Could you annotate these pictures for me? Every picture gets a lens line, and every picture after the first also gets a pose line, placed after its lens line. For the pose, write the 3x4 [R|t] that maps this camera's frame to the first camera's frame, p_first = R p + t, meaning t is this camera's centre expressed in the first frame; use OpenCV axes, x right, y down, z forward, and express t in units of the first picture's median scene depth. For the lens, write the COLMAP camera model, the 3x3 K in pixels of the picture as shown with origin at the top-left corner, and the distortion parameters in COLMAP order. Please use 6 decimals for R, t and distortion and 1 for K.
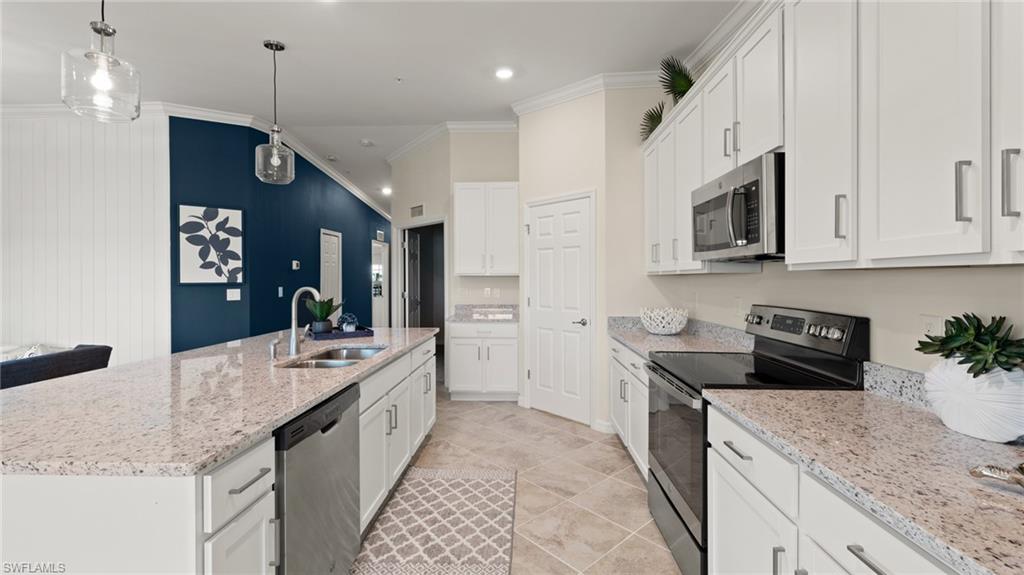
lens RADIAL K [[440.2, 0, 507.6], [0, 440.2, 277.2], [0, 0, 1]] dist [0.003032, 0.000306]
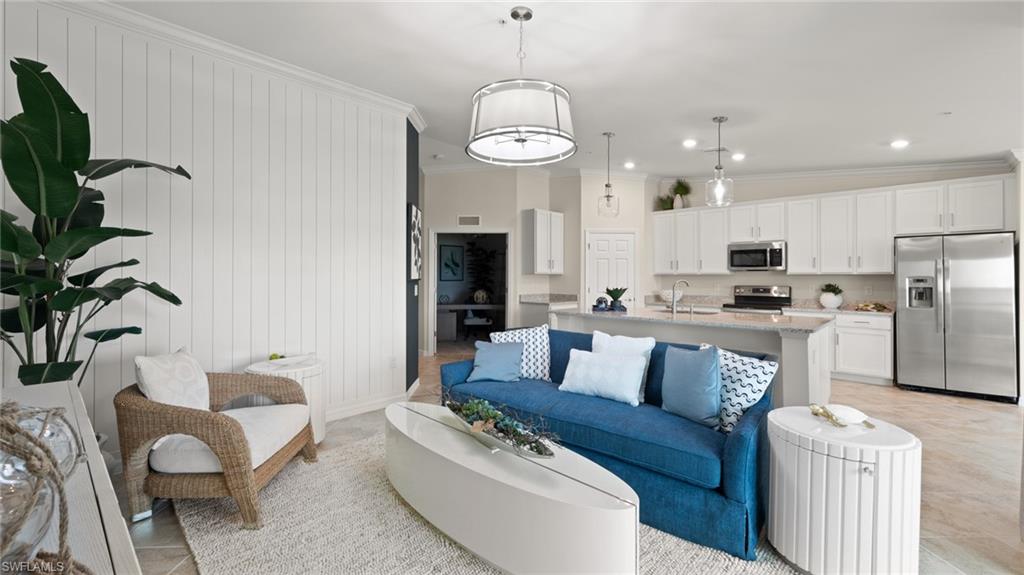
lens RADIAL K [[440.2, 0, 507.6], [0, 440.2, 277.2], [0, 0, 1]] dist [0.003032, 0.000306]
pose [[0.653430, 0.000293, 0.756987, -1.625286], [-0.006950, 0.999960, 0.005613, -0.000131], [-0.756955, -0.008928, 0.653406, 0.166964]]
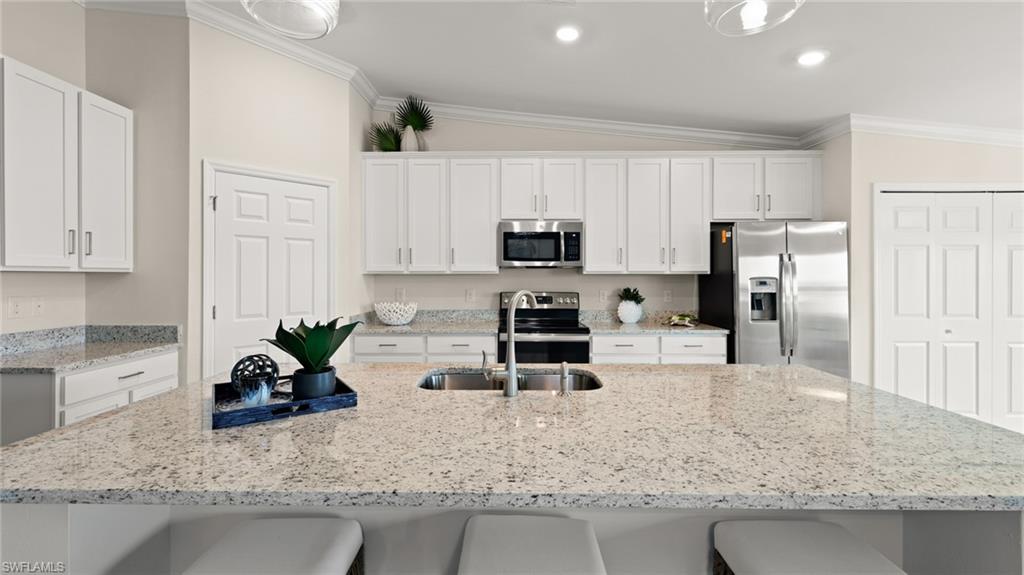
lens RADIAL K [[440.2, 0, 507.6], [0, 440.2, 277.2], [0, 0, 1]] dist [0.003032, 0.000306]
pose [[-0.033227, -0.001810, 0.999446, -0.731568], [-0.007503, 0.999971, 0.001561, -0.001282], [-0.999420, -0.007447, -0.033240, 0.663217]]
